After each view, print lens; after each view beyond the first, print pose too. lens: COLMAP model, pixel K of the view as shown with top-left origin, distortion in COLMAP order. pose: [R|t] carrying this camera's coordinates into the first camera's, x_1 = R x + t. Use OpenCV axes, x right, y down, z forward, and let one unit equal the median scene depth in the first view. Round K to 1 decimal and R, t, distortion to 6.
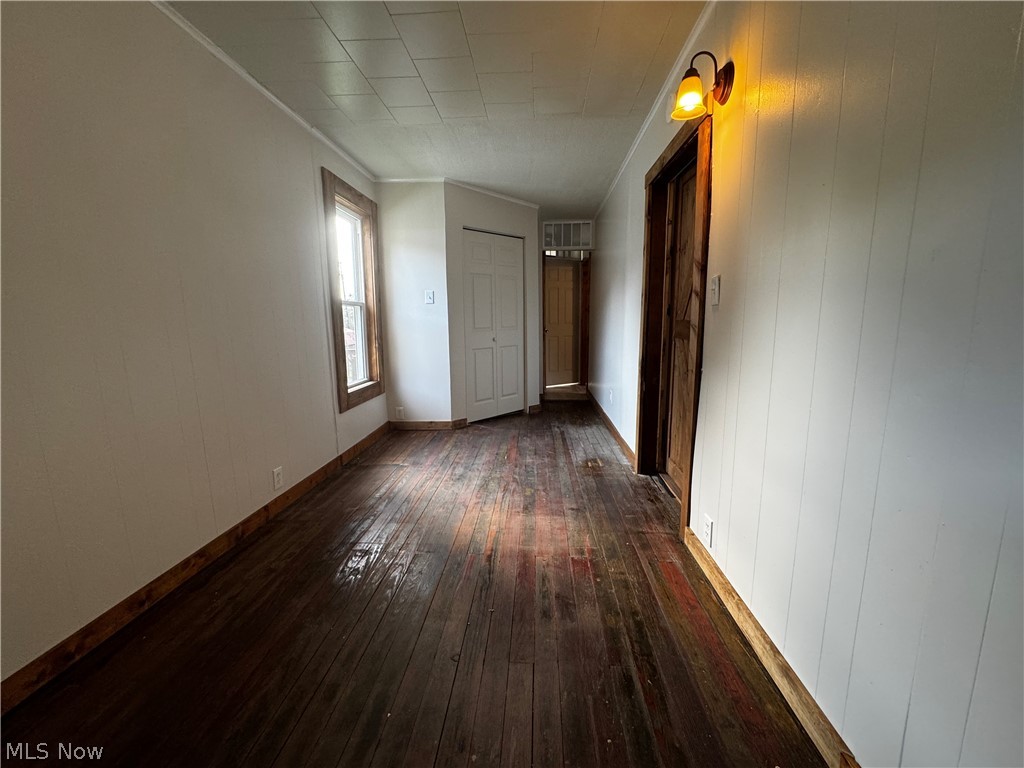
lens RADIAL K [[409.6, 0, 511.6], [0, 409.6, 385.1], [0, 0, 1]] dist [-0.001974, 0.000315]
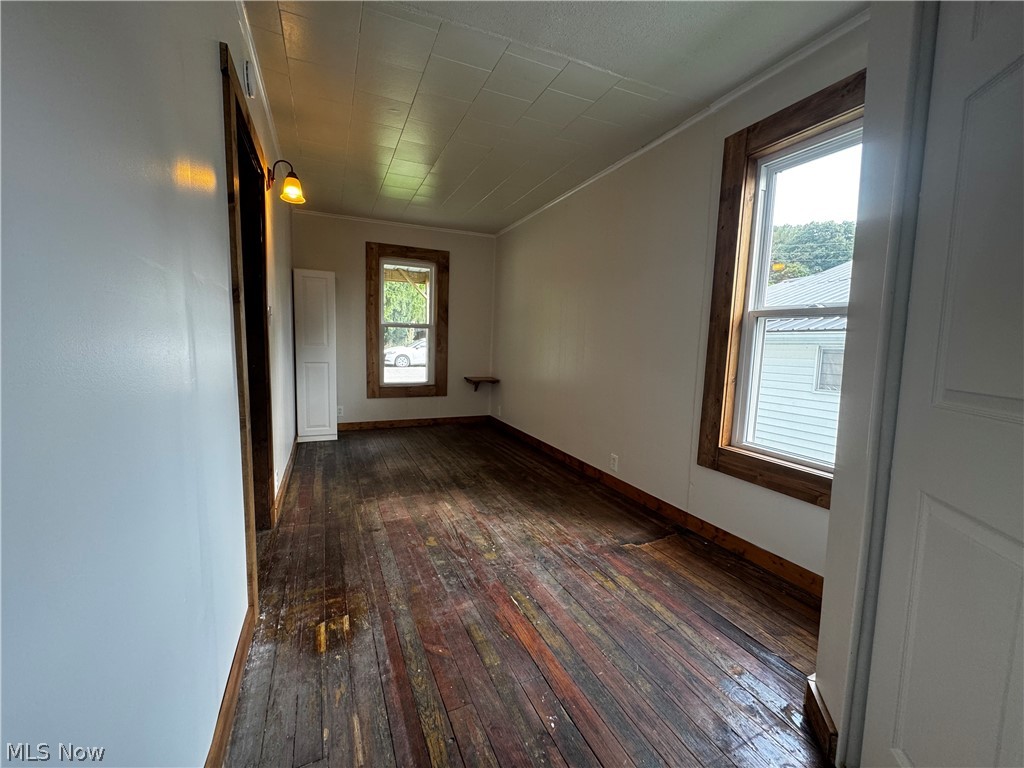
lens RADIAL K [[409.6, 0, 511.6], [0, 409.6, 385.1], [0, 0, 1]] dist [-0.001974, 0.000315]
pose [[-0.882915, 0.042185, -0.467633, 0.269447], [-0.086009, 0.964573, 0.249402, -0.265523], [0.461587, 0.260422, -0.848008, 1.661929]]
